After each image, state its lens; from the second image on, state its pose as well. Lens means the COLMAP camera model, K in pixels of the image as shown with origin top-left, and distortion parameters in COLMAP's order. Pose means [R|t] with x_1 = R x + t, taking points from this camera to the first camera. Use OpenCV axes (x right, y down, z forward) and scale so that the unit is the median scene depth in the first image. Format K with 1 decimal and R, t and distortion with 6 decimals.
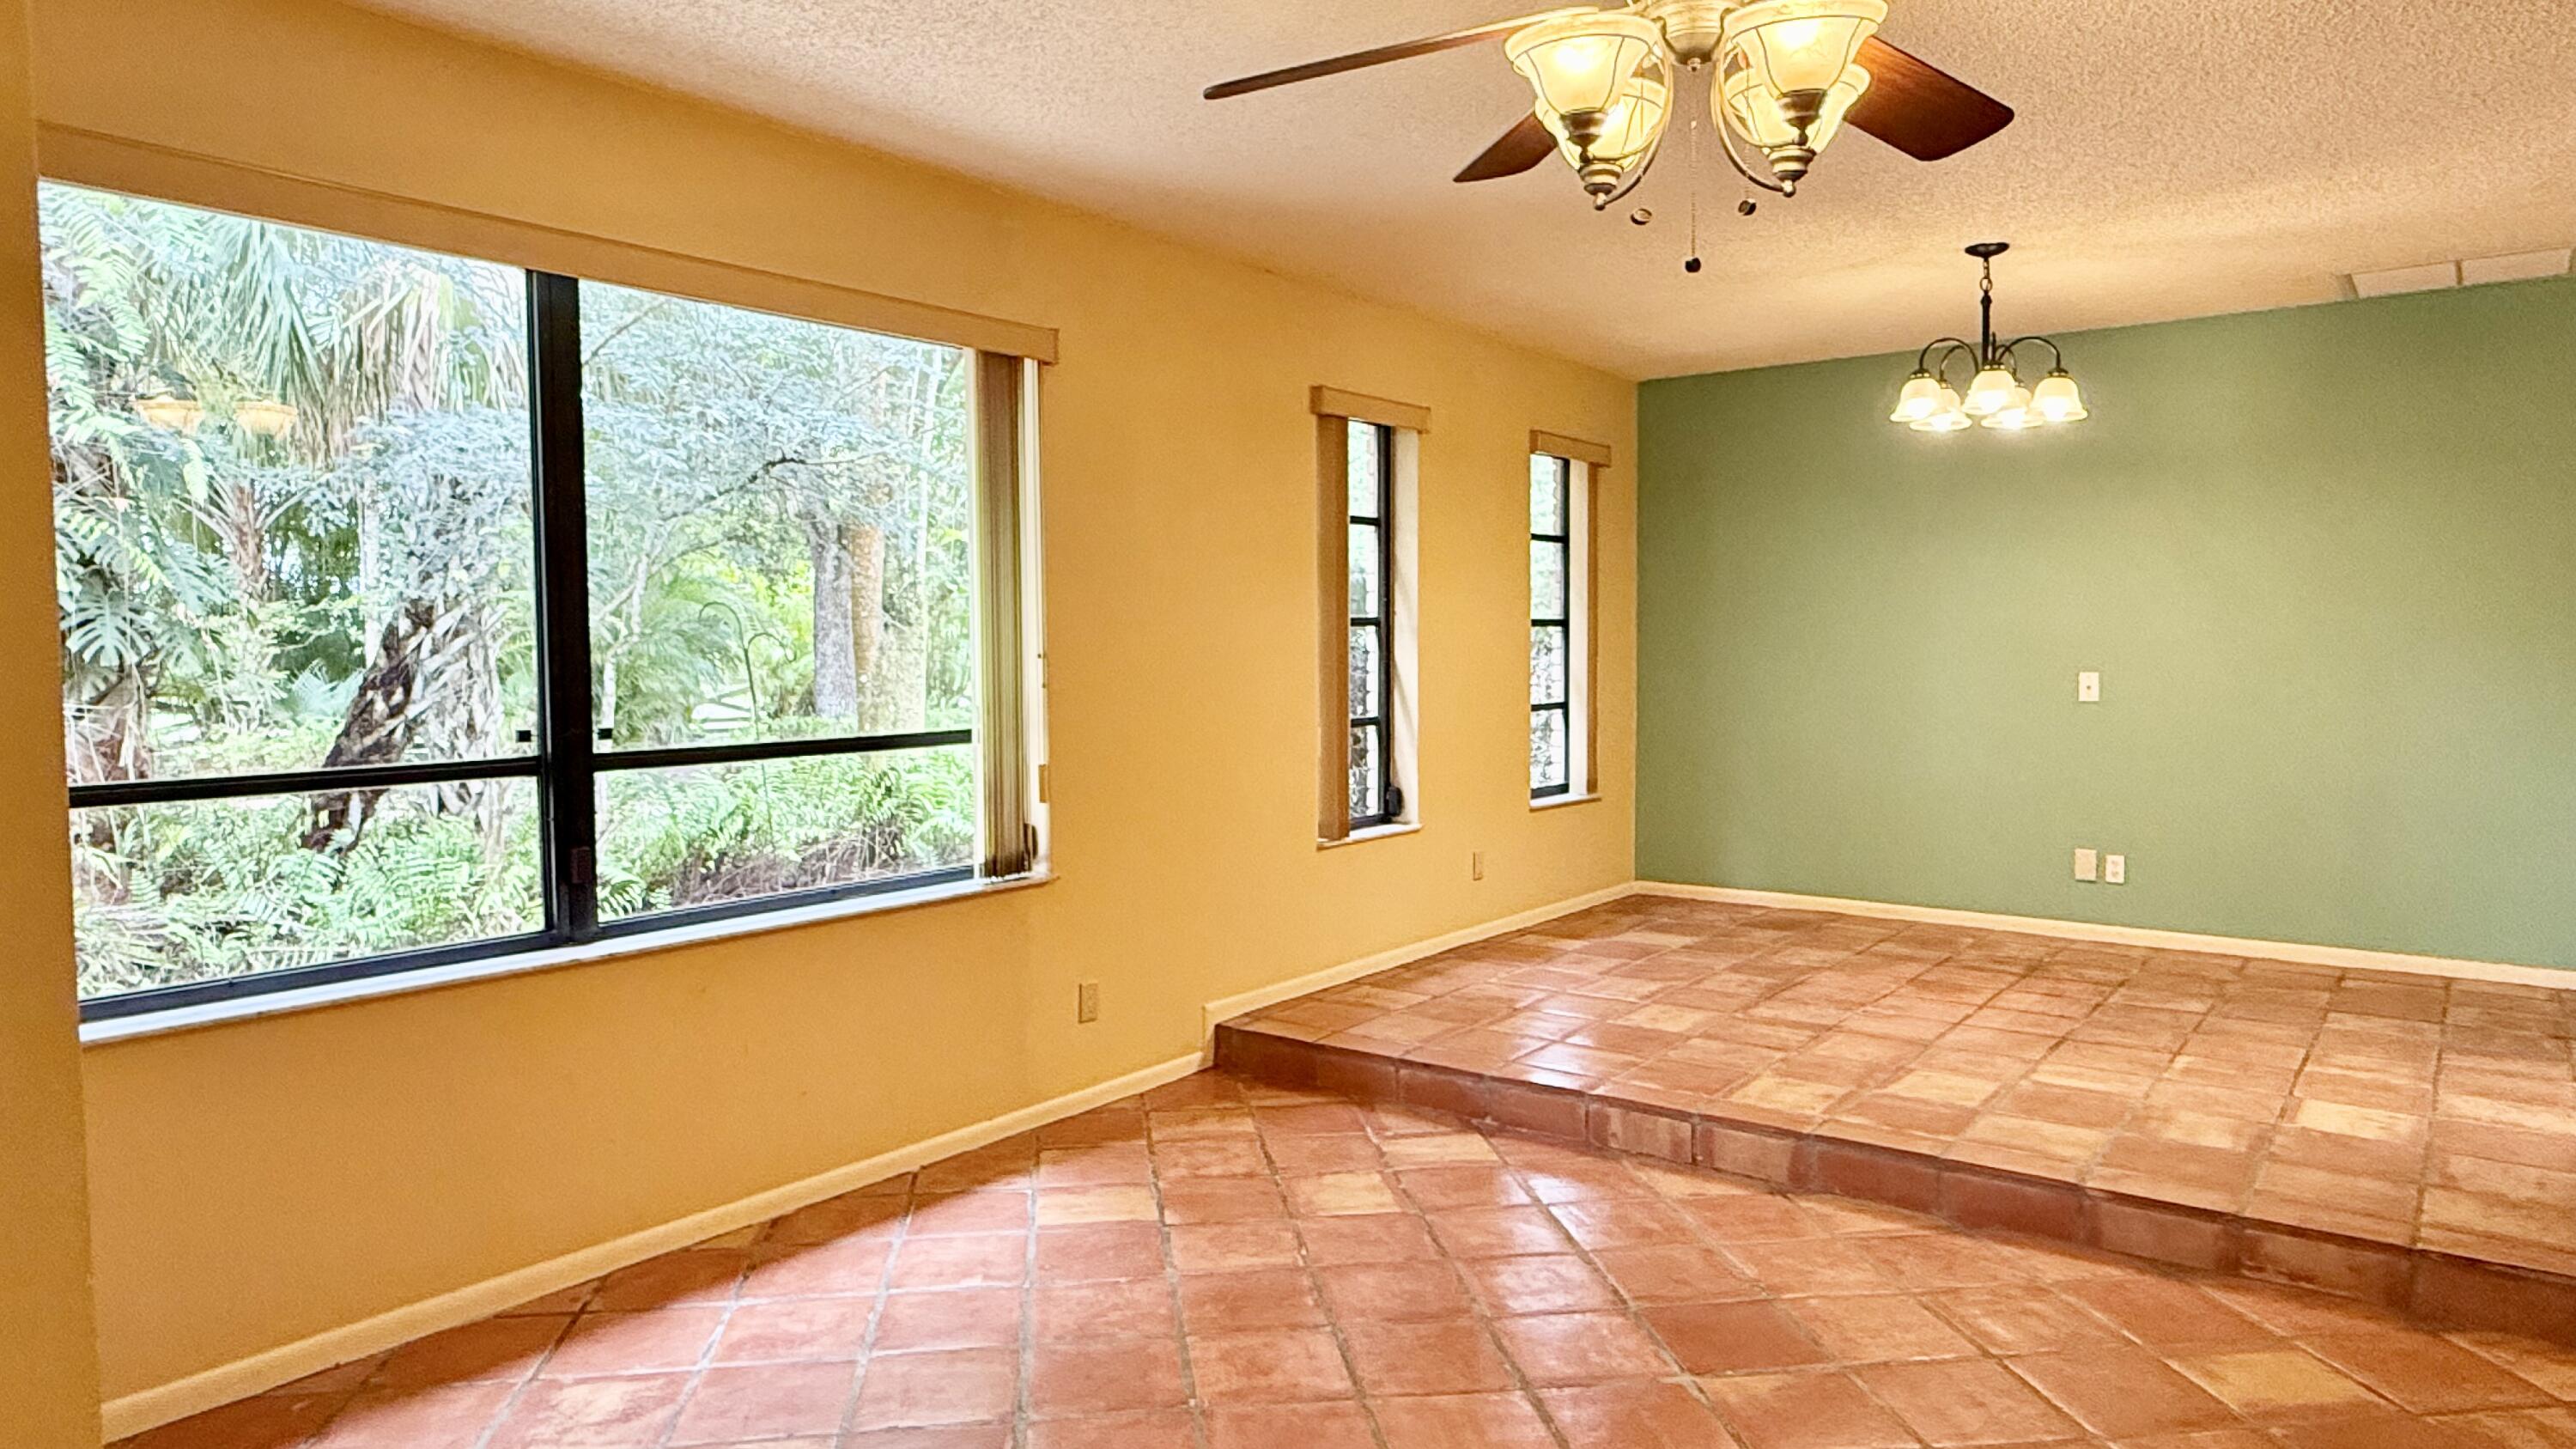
lens RADIAL K [[1567.3, 0, 1287.3], [0, 1567.3, 728.3], [0, 0, 1]] dist [-0.001824, 0.001703]
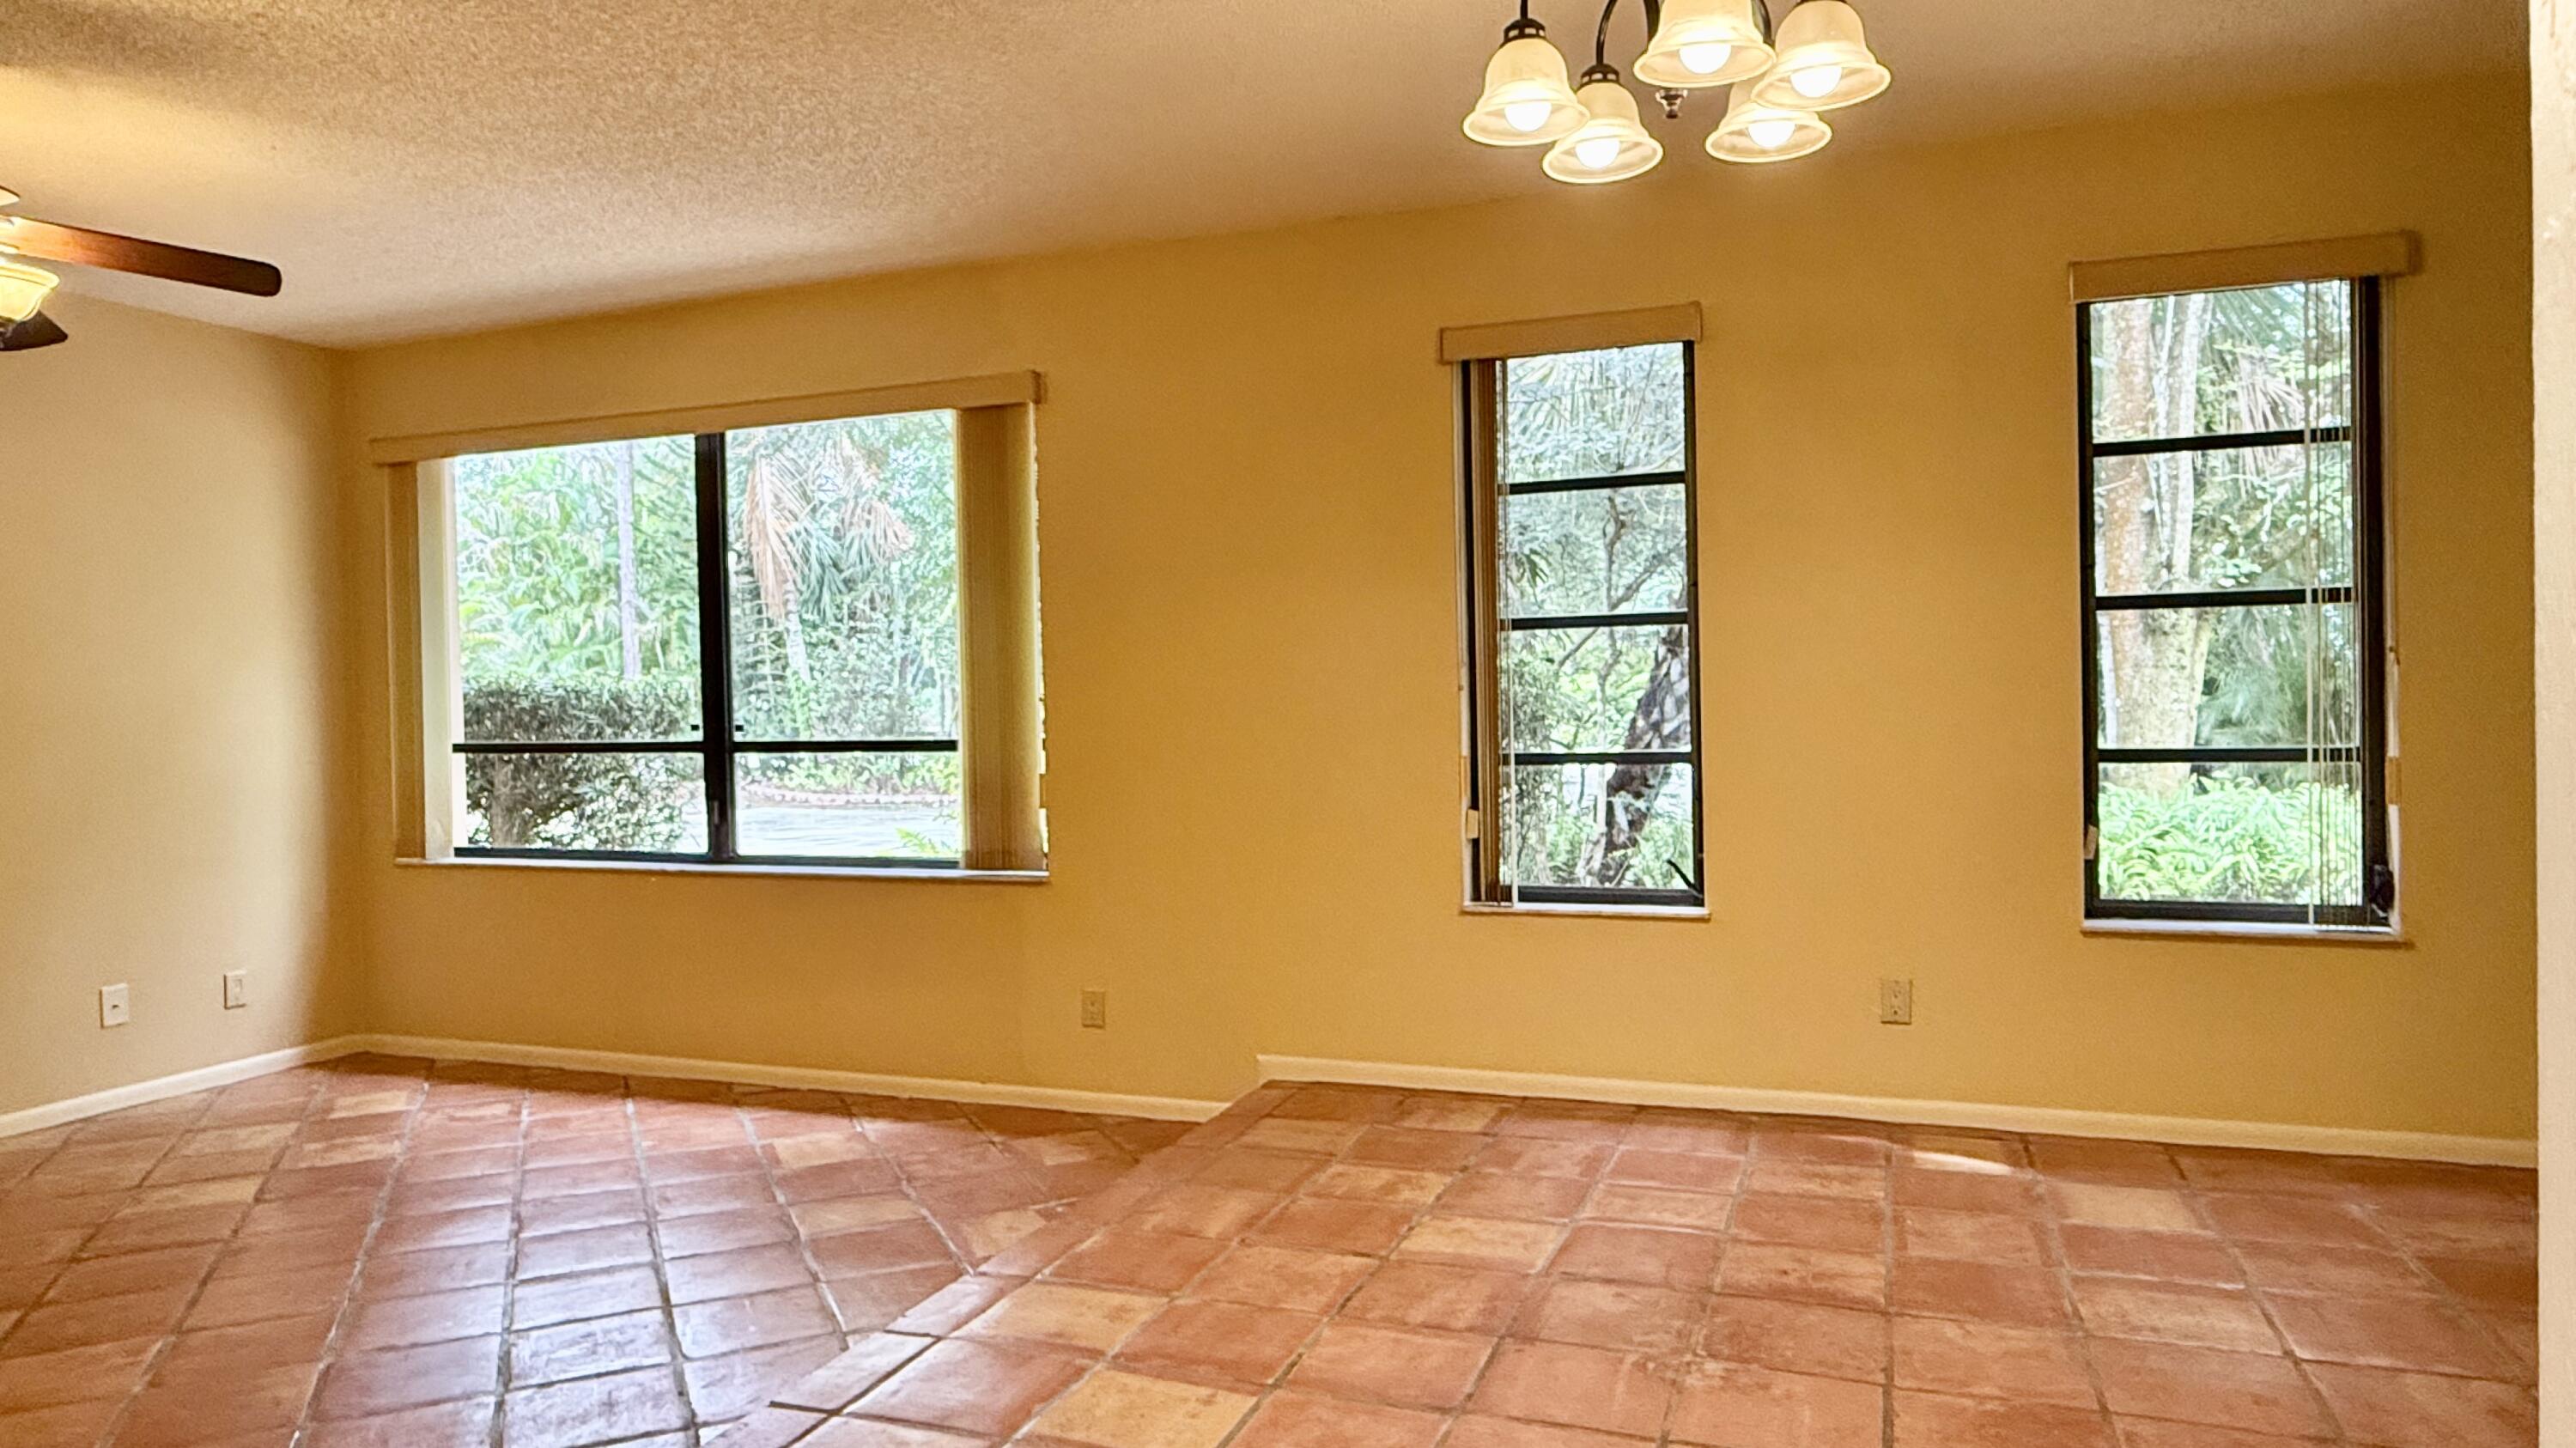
lens RADIAL K [[1567.2, 0, 1276.0], [0, 1567.2, 724.3], [0, 0, 1]] dist [-0.001824, 0.001703]
pose [[0.296508, 0.015067, -0.954911, 0.942242], [-0.036764, 0.999315, 0.004352, -0.020982], [0.954322, 0.033816, 0.296859, 0.853654]]
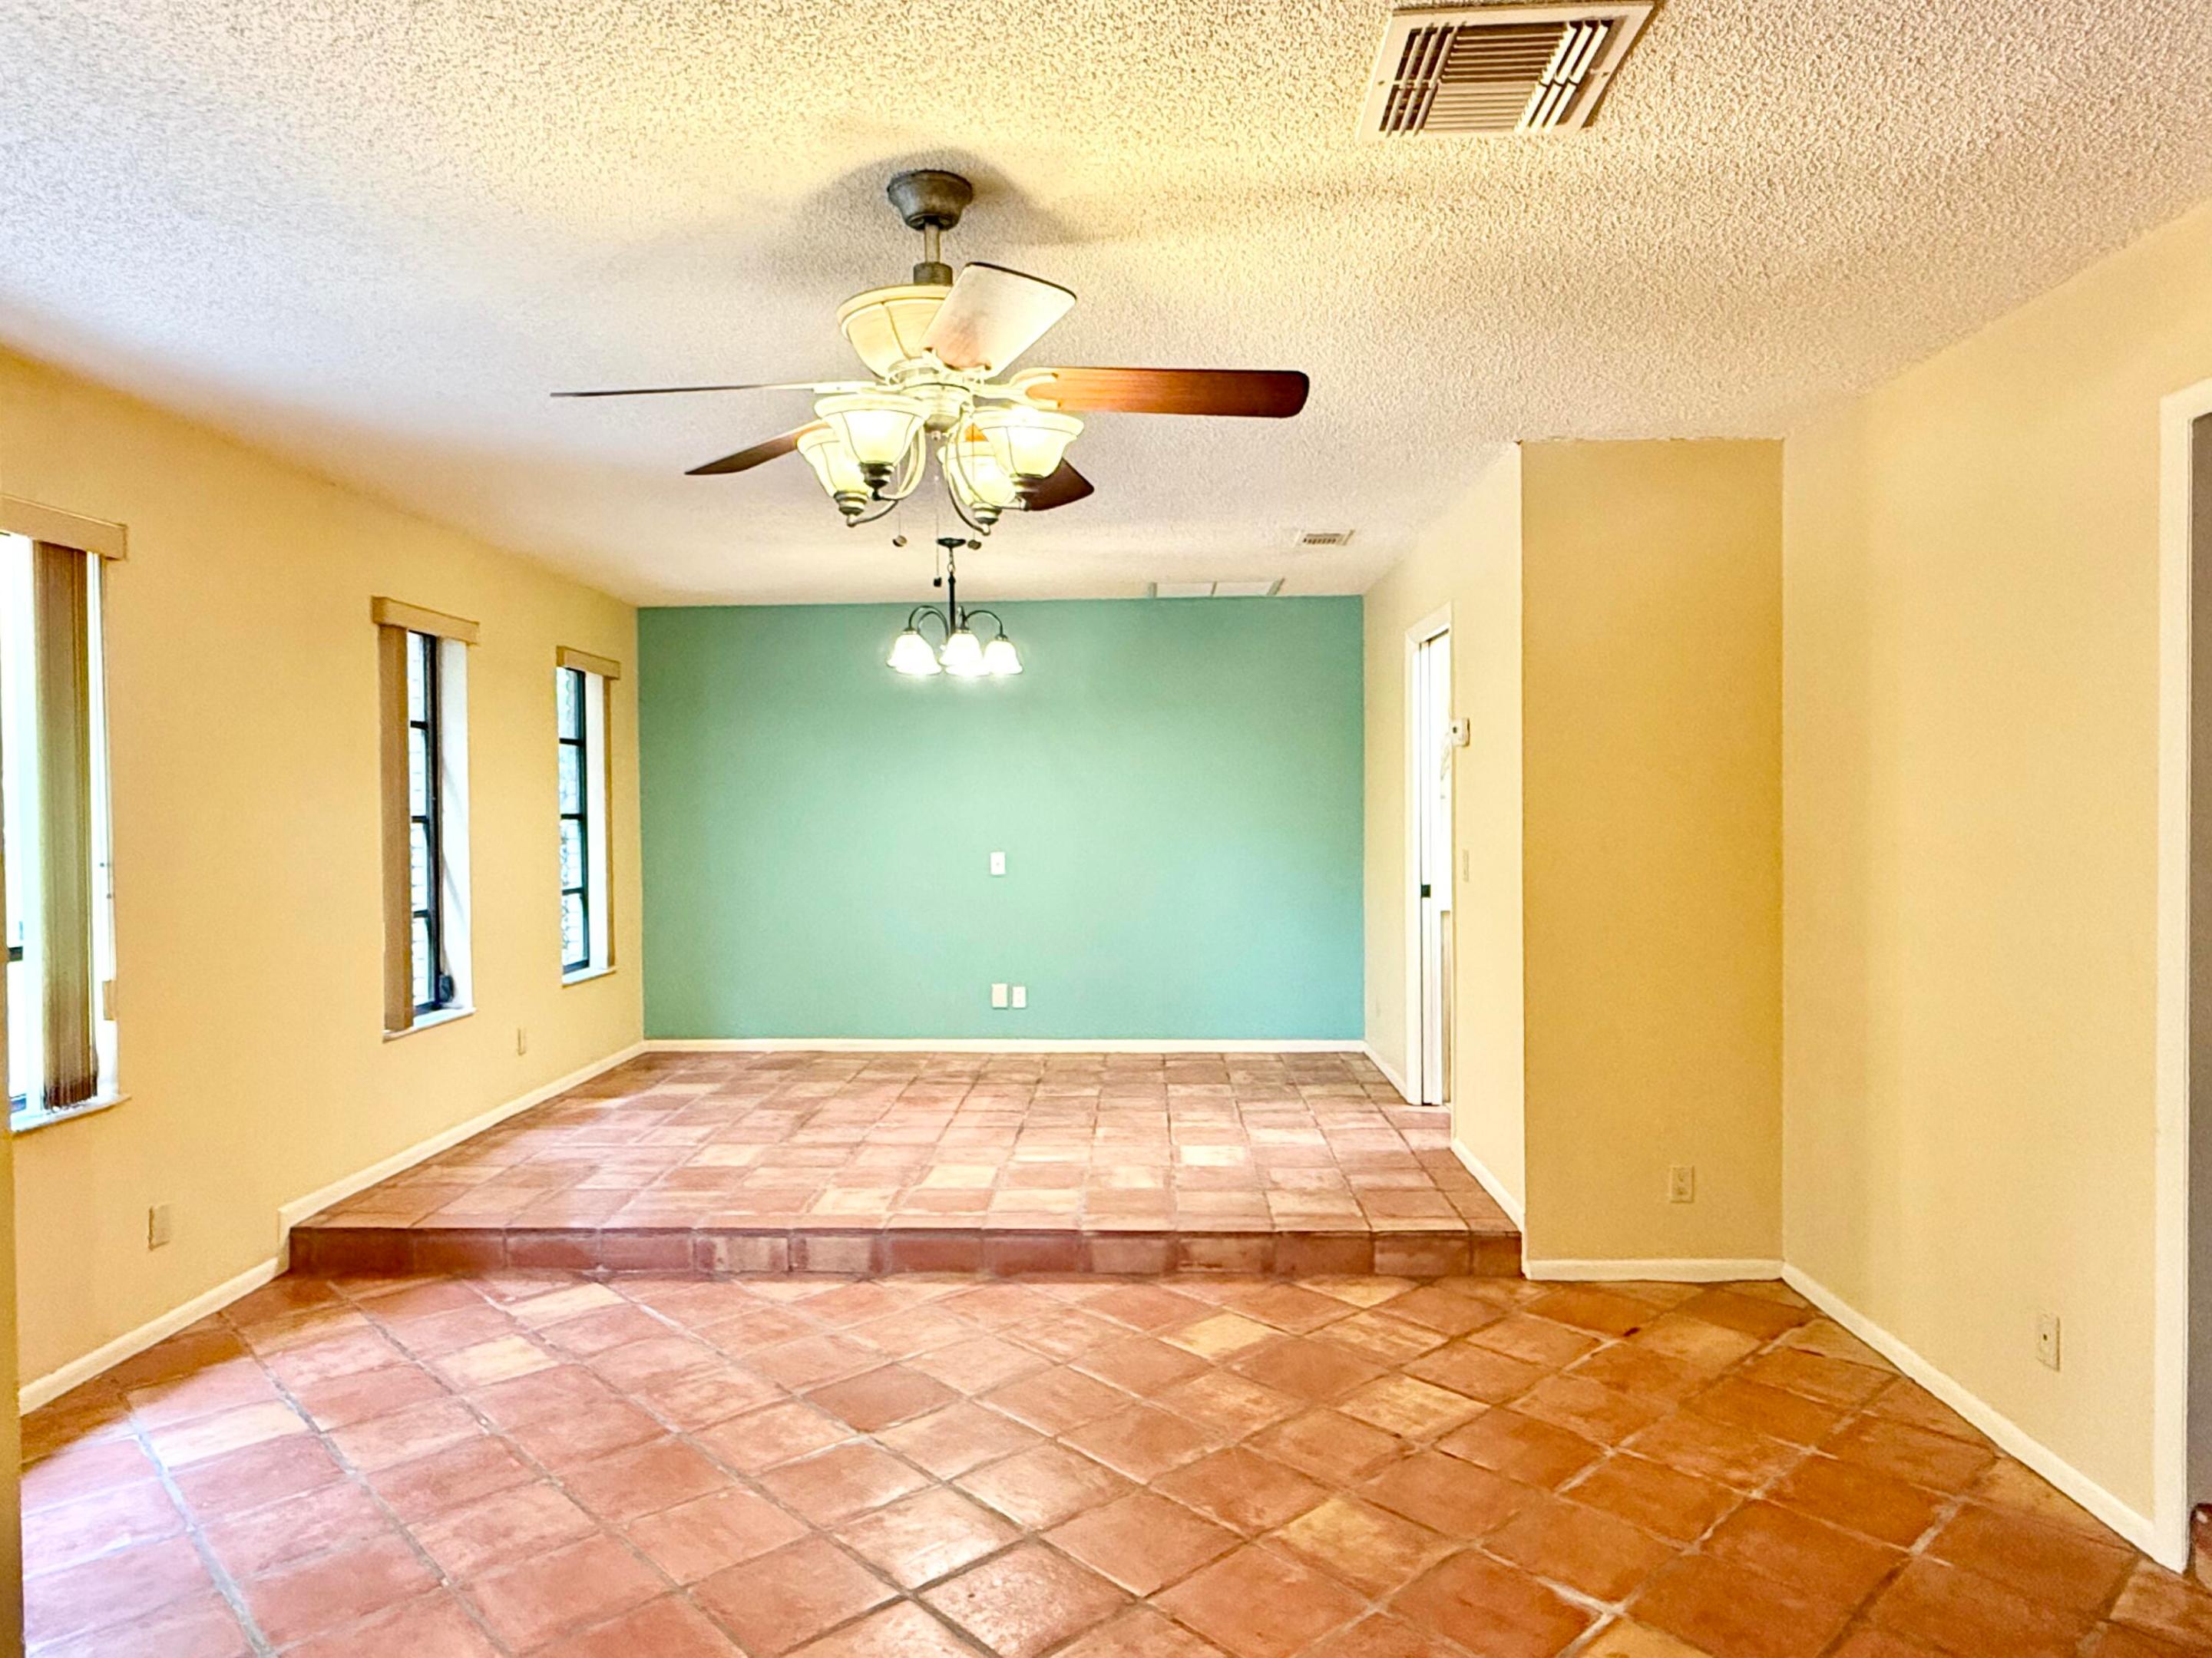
lens RADIAL K [[1374.9, 0, 1072.2], [0, 1374.9, 834.5], [0, 0, 1]] dist [0.000436, -0.000651]
pose [[0.822687, -0.013042, 0.568345, -0.152321], [0.037204, 0.998829, -0.030933, -0.017559], [-0.567276, 0.046593, 0.822209, -0.013650]]
